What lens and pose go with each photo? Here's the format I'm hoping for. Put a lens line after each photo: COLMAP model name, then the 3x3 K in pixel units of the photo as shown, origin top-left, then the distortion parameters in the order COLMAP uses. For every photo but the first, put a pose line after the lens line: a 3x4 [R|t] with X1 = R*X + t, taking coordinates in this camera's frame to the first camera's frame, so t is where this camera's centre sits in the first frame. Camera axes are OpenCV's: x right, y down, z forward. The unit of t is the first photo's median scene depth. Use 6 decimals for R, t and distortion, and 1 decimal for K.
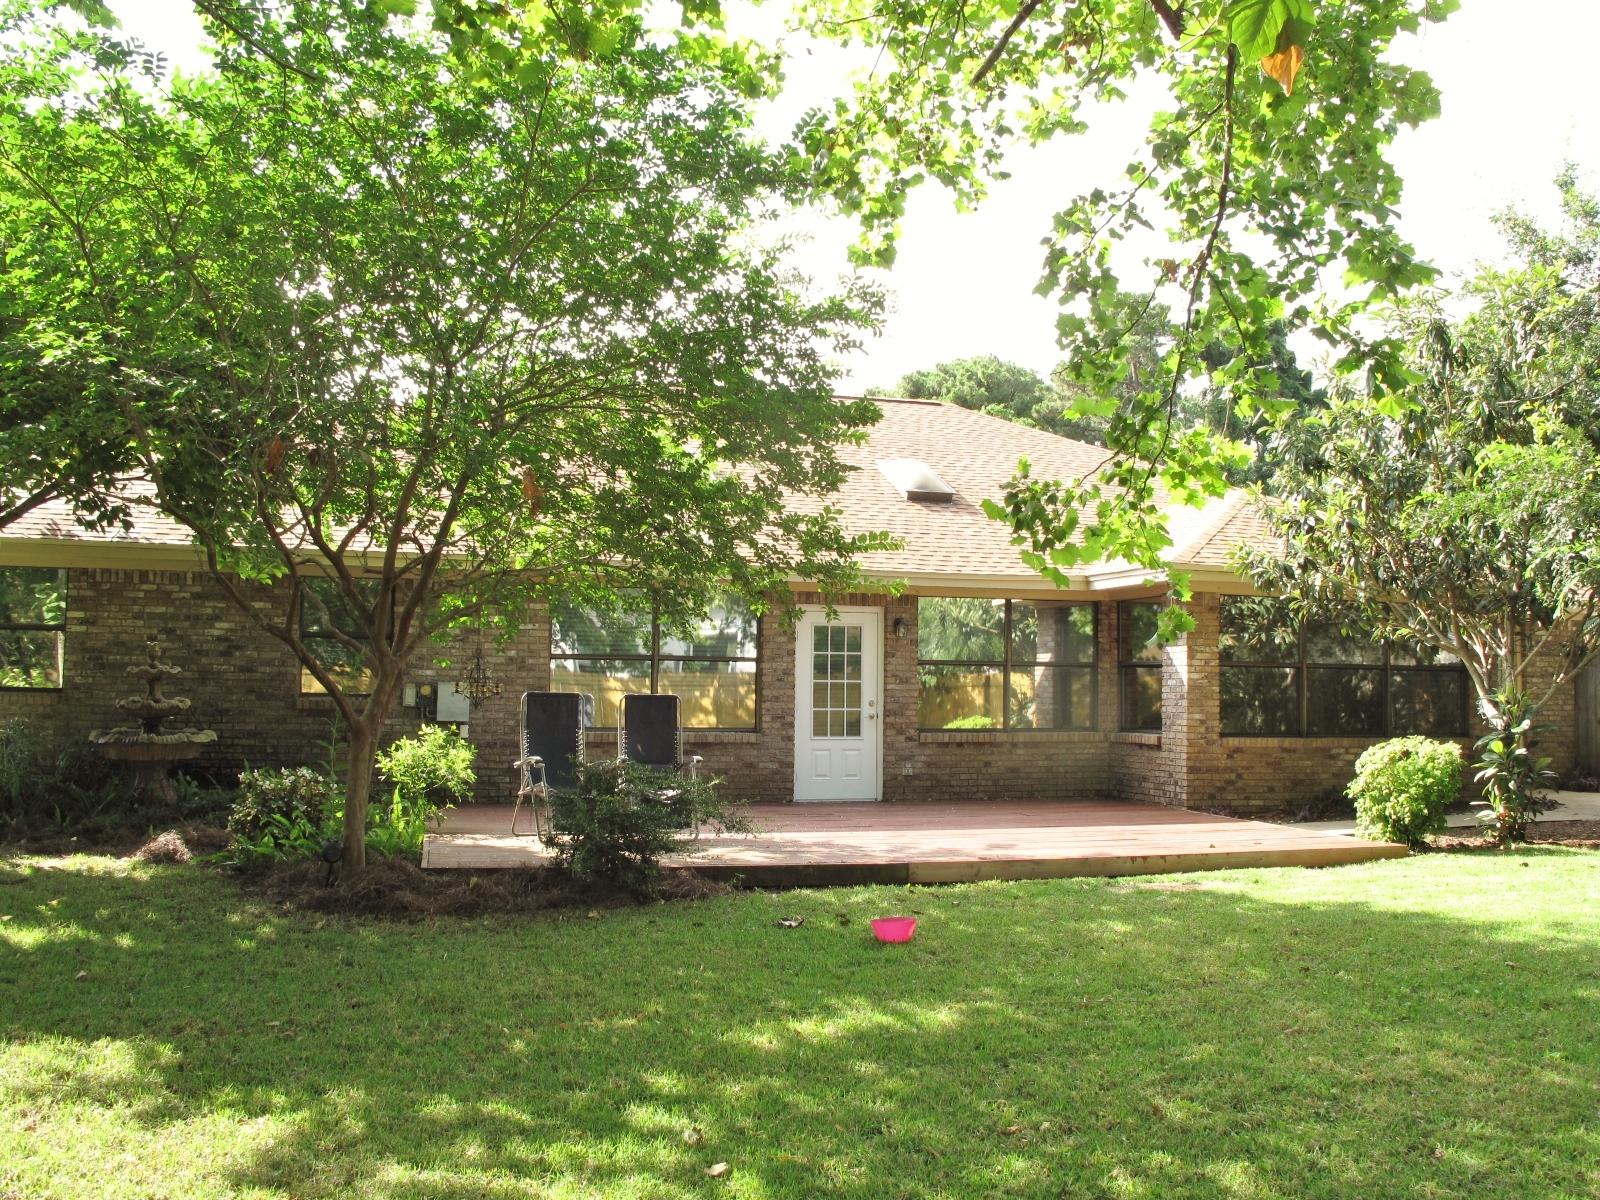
lens RADIAL K [[1325.1, 0, 800.5], [0, 1325.1, 600.2], [0, 0, 1]] dist [-0.125928, 0.063569]
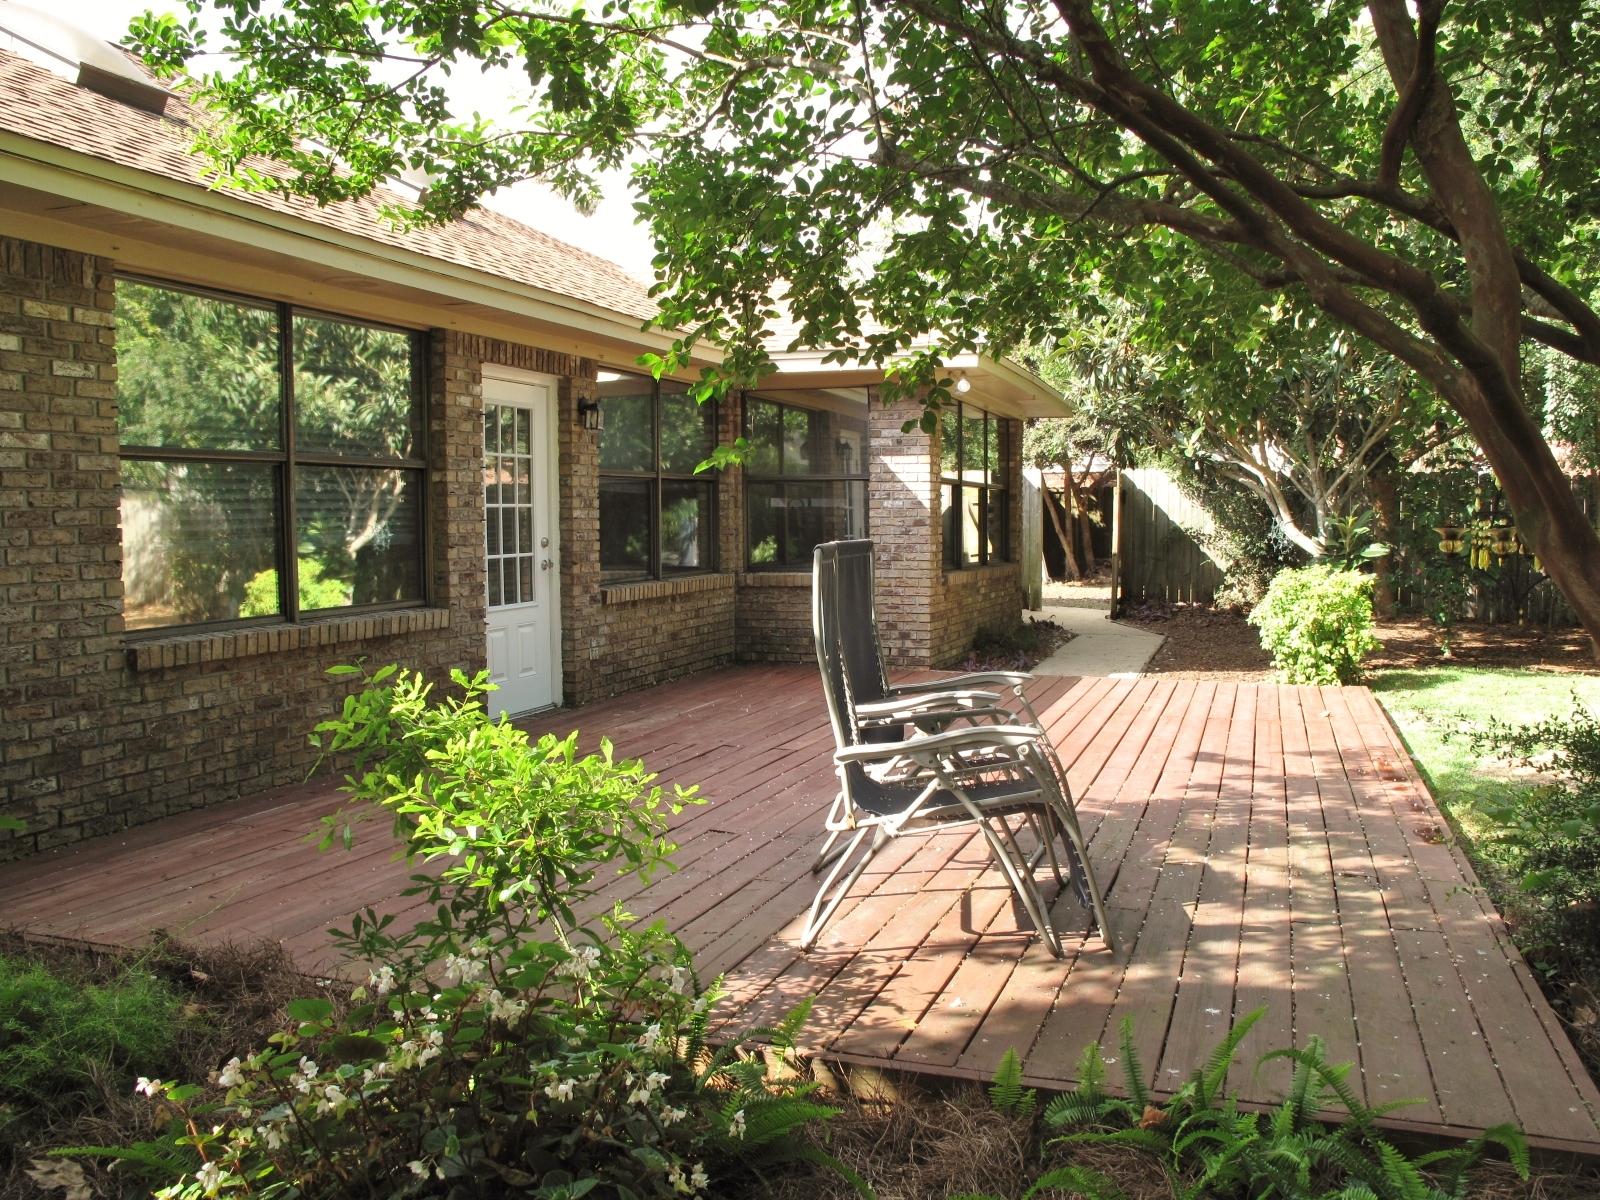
lens RADIAL K [[1325.1, 0, 797.2], [0, 1325.1, 599.8], [0, 0, 1]] dist [-0.125928, 0.063569]
pose [[0.616216, -0.065176, 0.784876, -0.340357], [-0.039020, 0.992820, 0.113078, 0.032711], [-0.786610, -0.100306, 0.609248, 0.558407]]
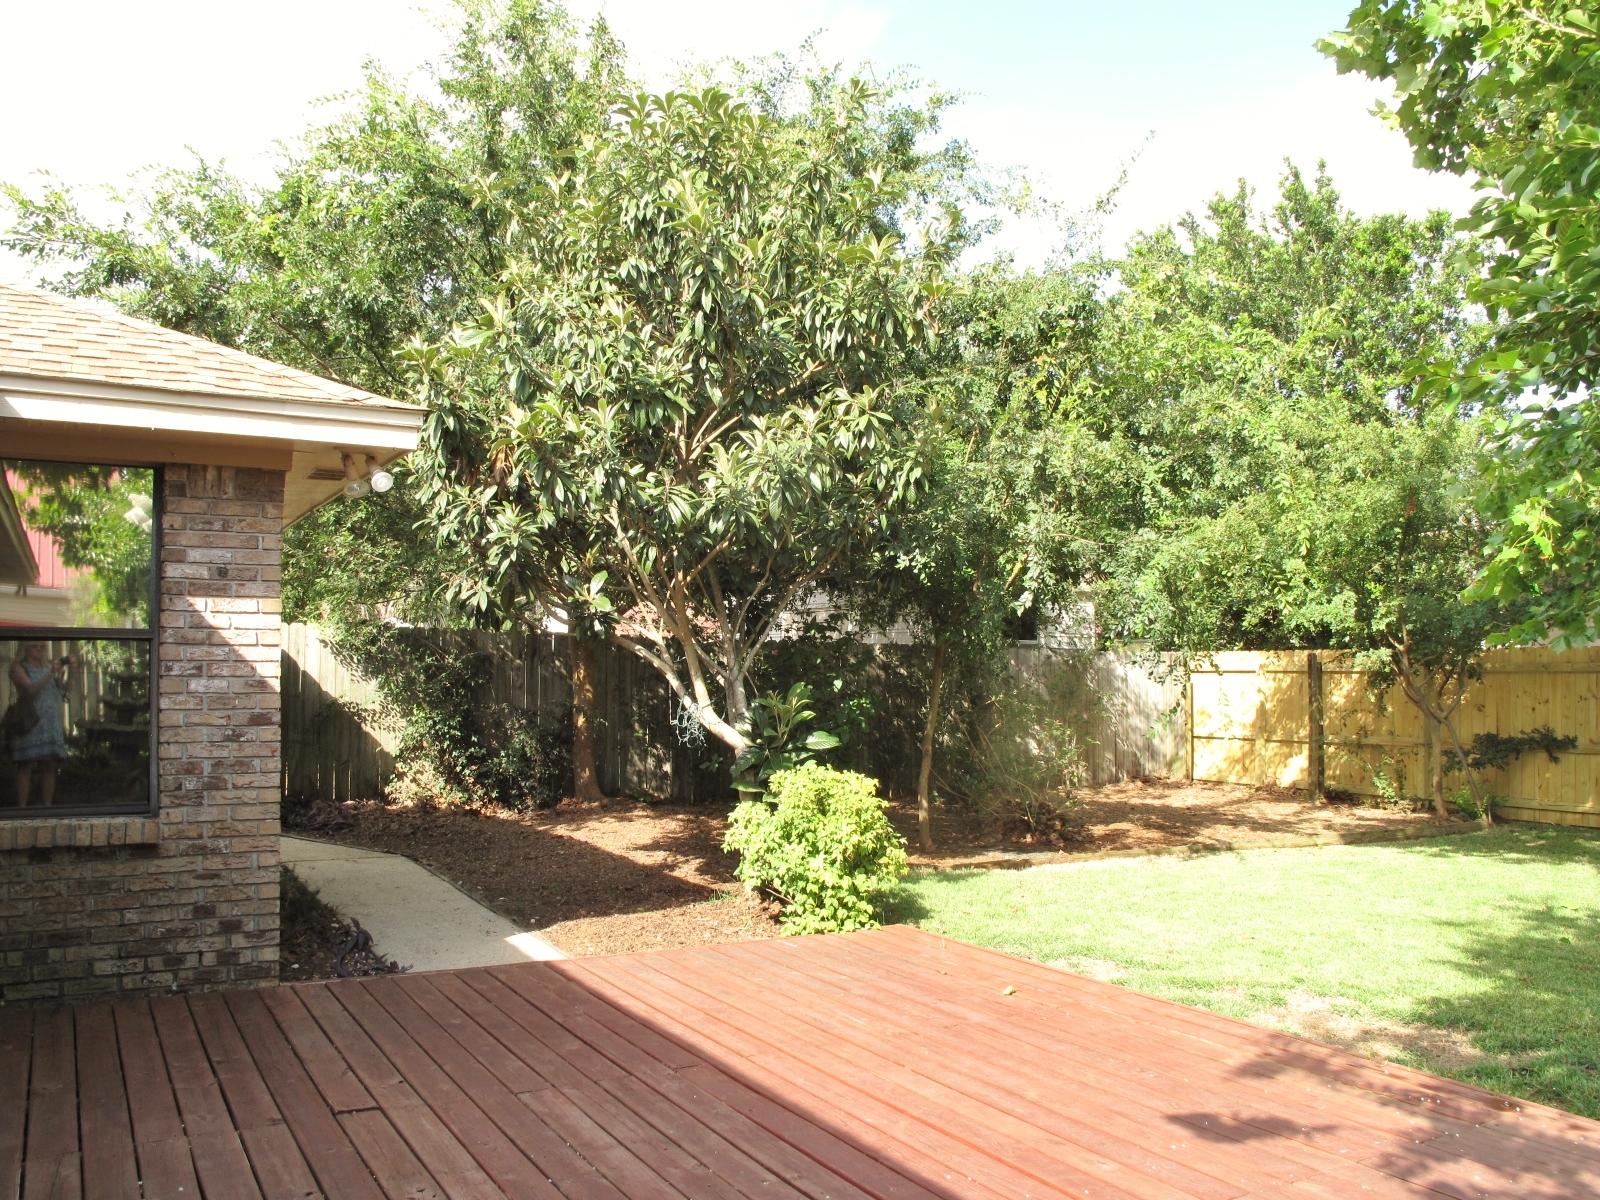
lens RADIAL K [[1325.1, 0, 800.4], [0, 1325.1, 604.4], [0, 0, 1]] dist [-0.125928, 0.063569]
pose [[-0.198860, 0.034017, 0.979437, -0.145900], [-0.068546, 0.996467, -0.048526, 0.043296], [-0.977628, -0.076786, -0.195826, 0.874056]]
